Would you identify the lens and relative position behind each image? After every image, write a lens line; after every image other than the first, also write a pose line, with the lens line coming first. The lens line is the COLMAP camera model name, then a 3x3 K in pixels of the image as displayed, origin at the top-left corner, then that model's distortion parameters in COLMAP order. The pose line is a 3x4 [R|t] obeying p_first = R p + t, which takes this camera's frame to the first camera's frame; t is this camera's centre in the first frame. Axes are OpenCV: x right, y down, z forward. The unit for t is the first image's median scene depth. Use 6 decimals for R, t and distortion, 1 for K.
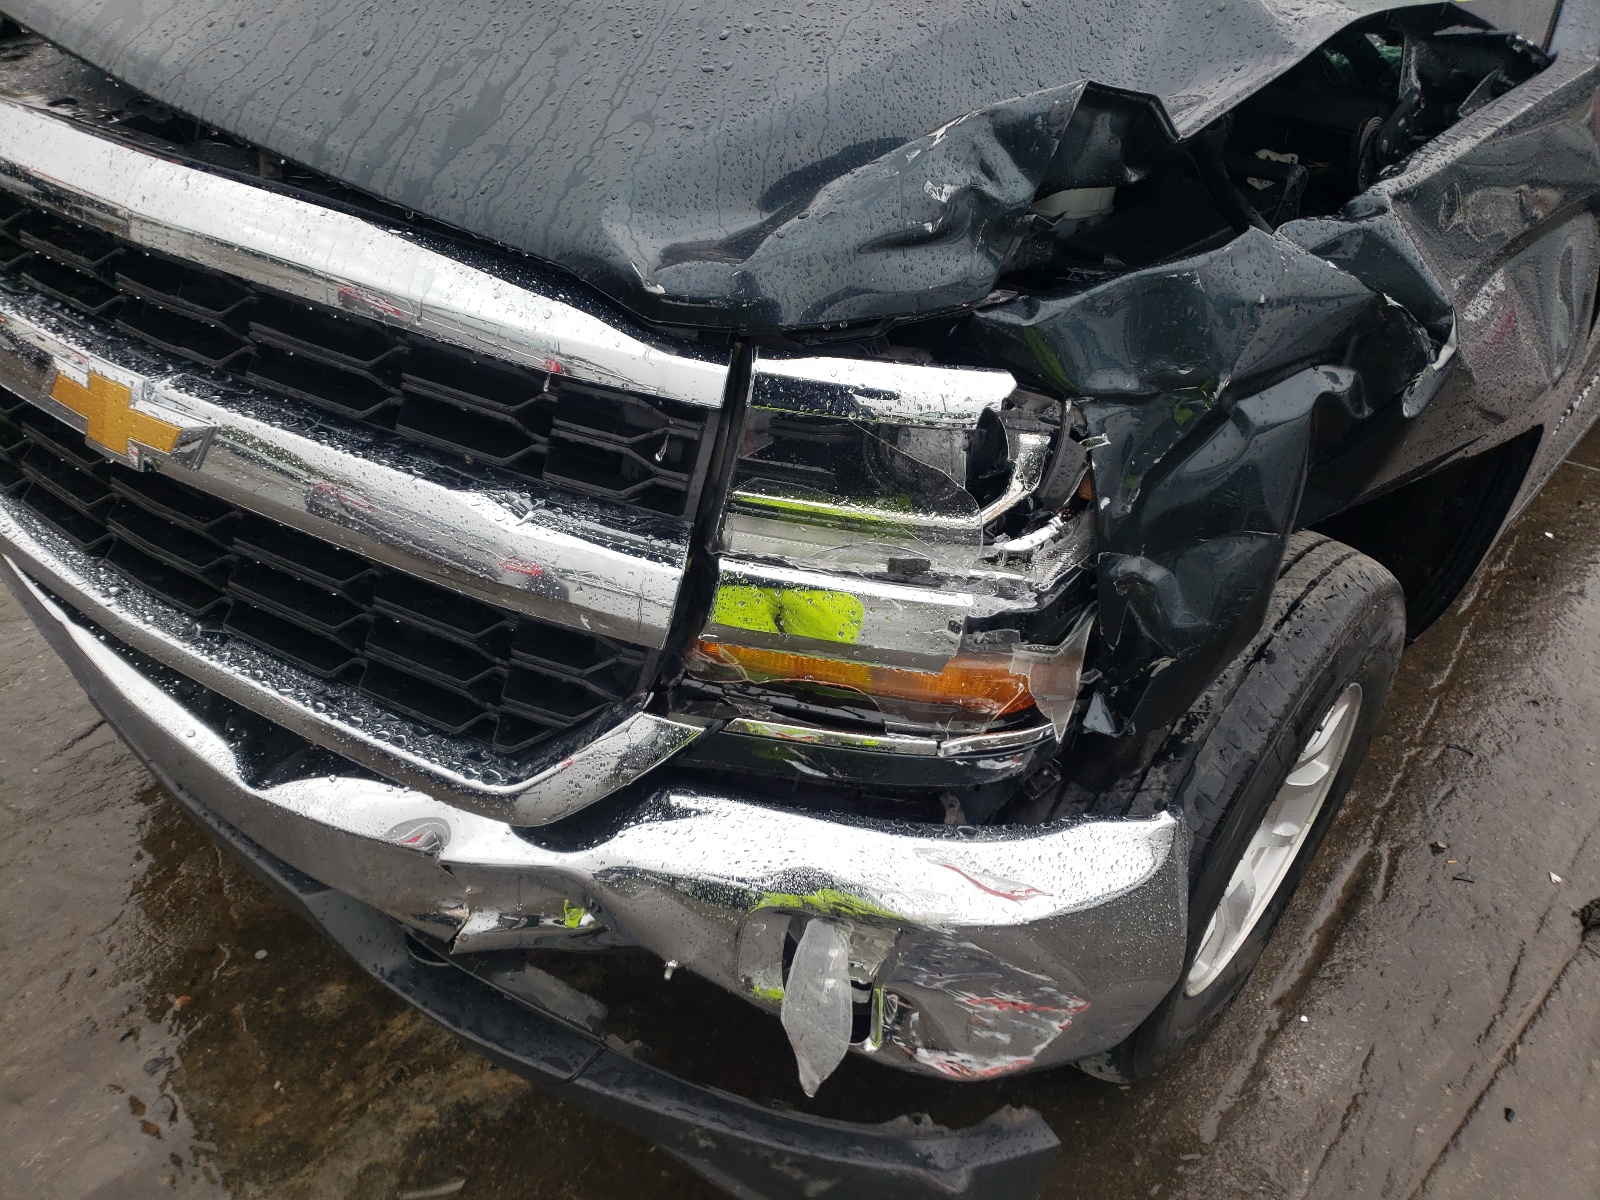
lens RADIAL K [[1259.4, 0, 810.6], [0, 1259.4, 601.3], [0, 0, 1]] dist [-0.023332, 0.010201]
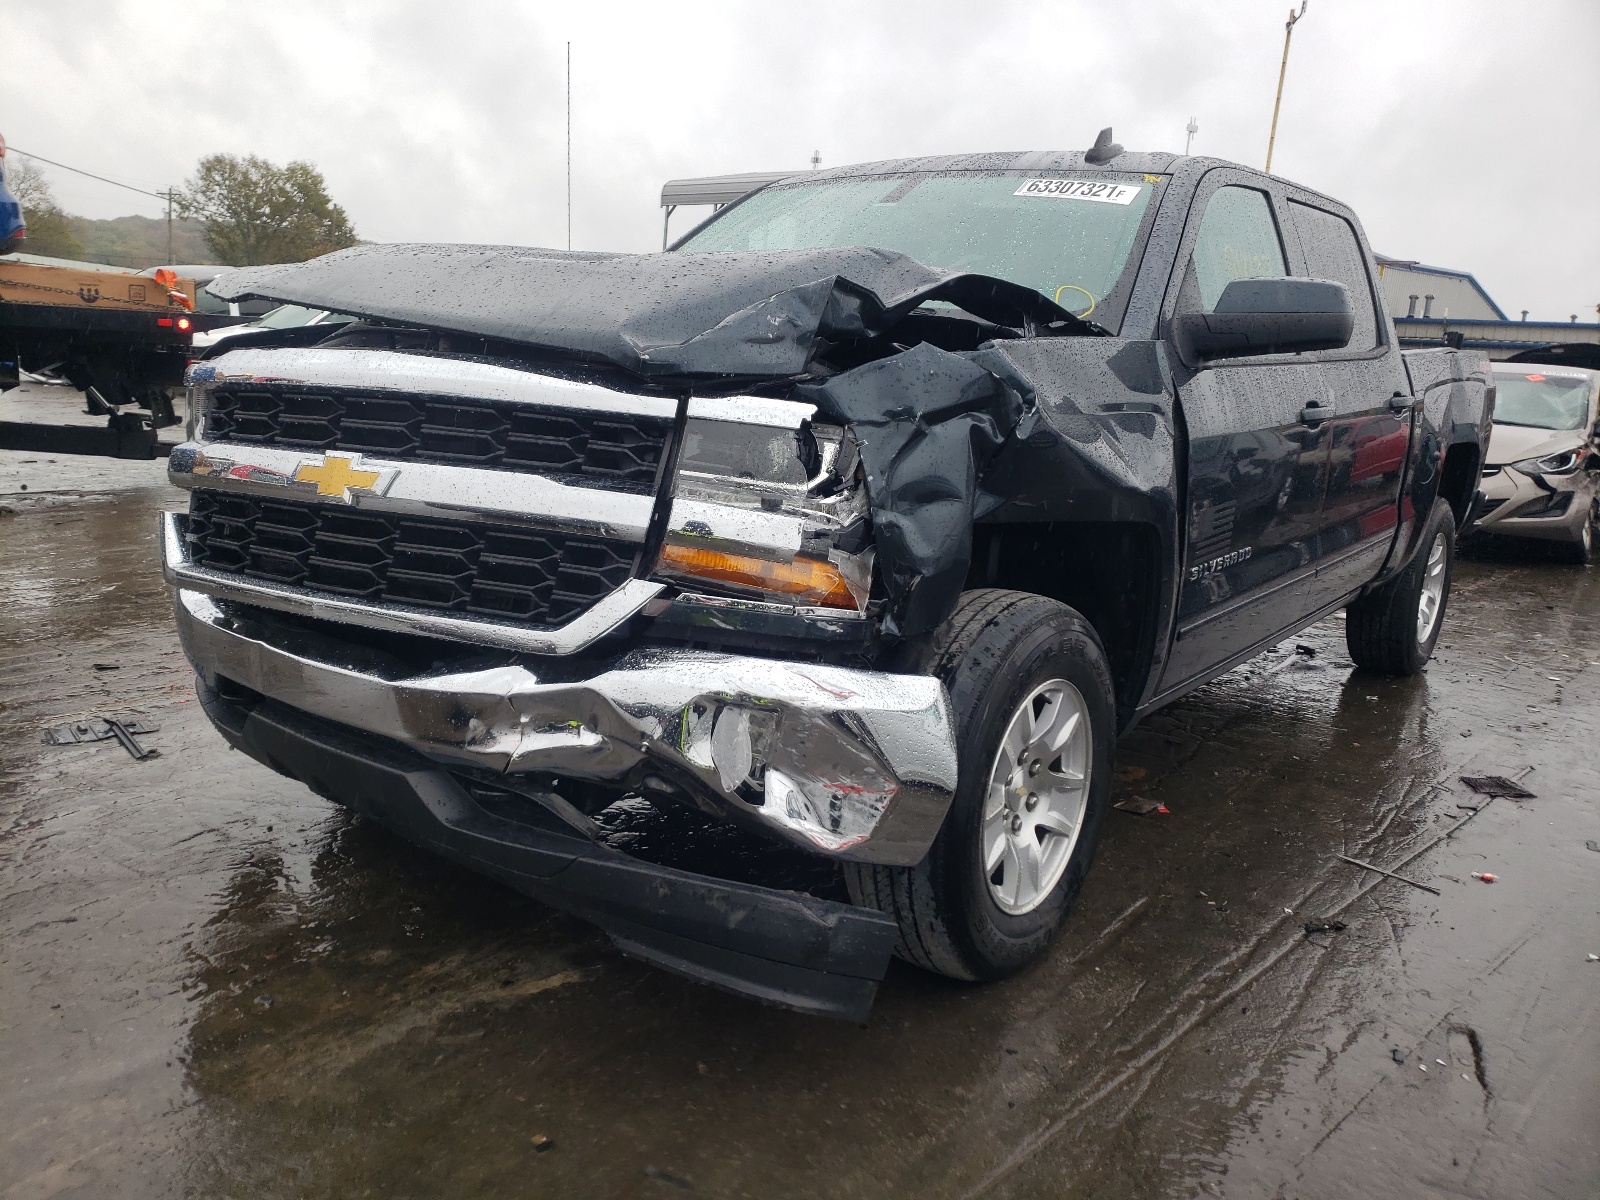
lens RADIAL K [[1259.4, 0, 798.2], [0, 1259.4, 594.7], [0, 0, 1]] dist [-0.023332, 0.010201]
pose [[0.997849, -0.026600, 0.059912, -0.000376], [0.049715, 0.902801, -0.427176, 0.857881], [-0.042725, 0.429235, 0.902182, -0.638406]]
